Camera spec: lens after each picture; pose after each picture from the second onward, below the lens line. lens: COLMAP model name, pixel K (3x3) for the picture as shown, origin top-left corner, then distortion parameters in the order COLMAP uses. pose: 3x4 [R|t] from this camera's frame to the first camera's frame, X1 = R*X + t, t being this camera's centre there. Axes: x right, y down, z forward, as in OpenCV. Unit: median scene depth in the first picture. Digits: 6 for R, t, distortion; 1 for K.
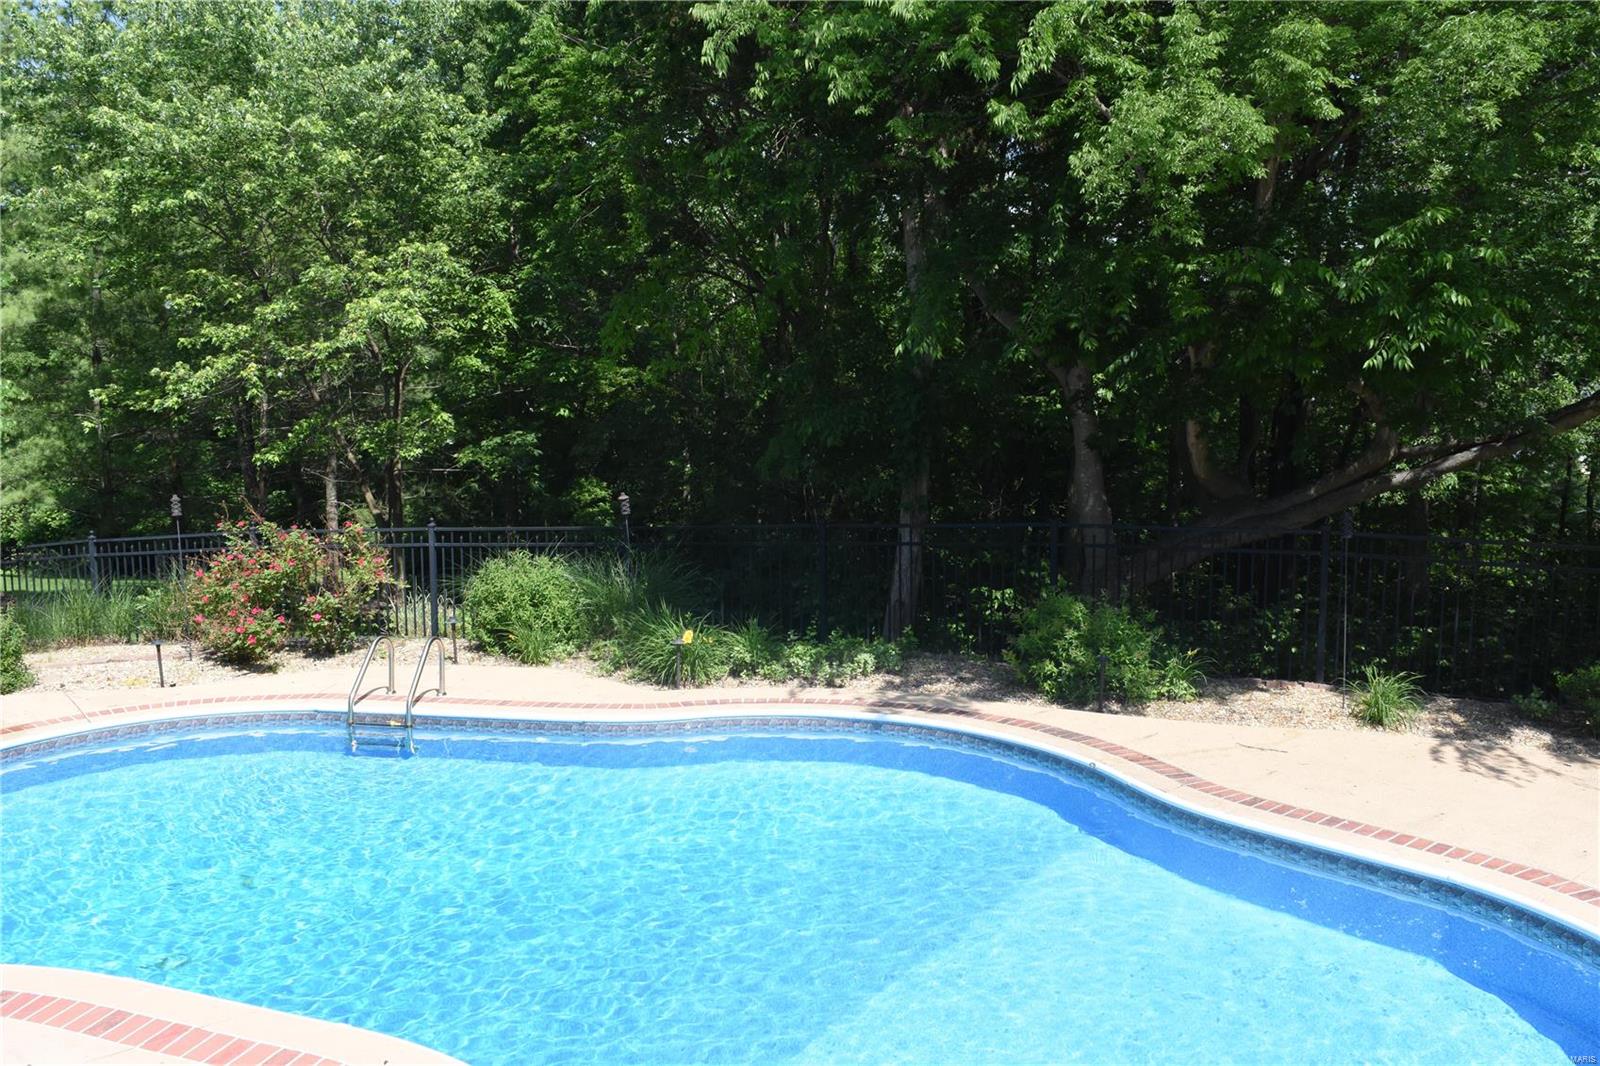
lens RADIAL K [[1257.6, 0, 800.0], [0, 1257.6, 533.0], [0, 0, 1]] dist [-0.097734, 0.026272]
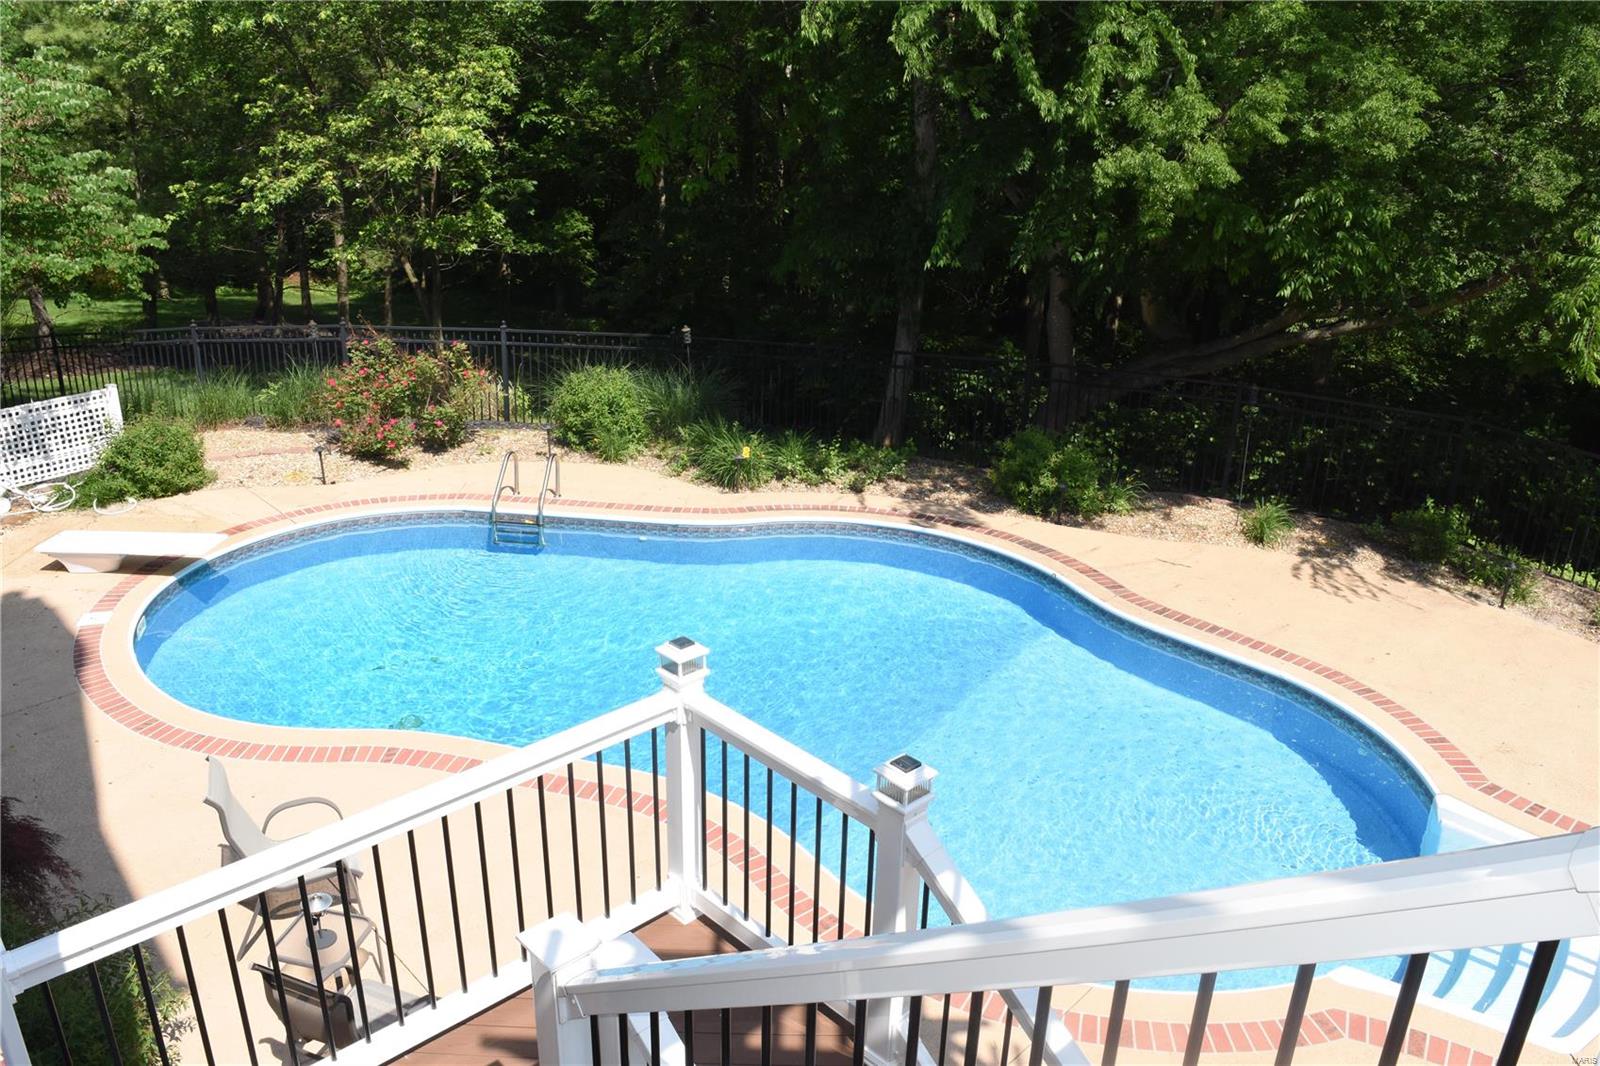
lens RADIAL K [[1257.6, 0, 800.0], [0, 1257.6, 533.0], [0, 0, 1]] dist [-0.097734, 0.026272]
pose [[0.998381, 0.018681, 0.053722, -0.097639], [-0.031294, 0.969122, 0.244588, -0.148510], [-0.047494, -0.245874, 0.968138, -0.263016]]
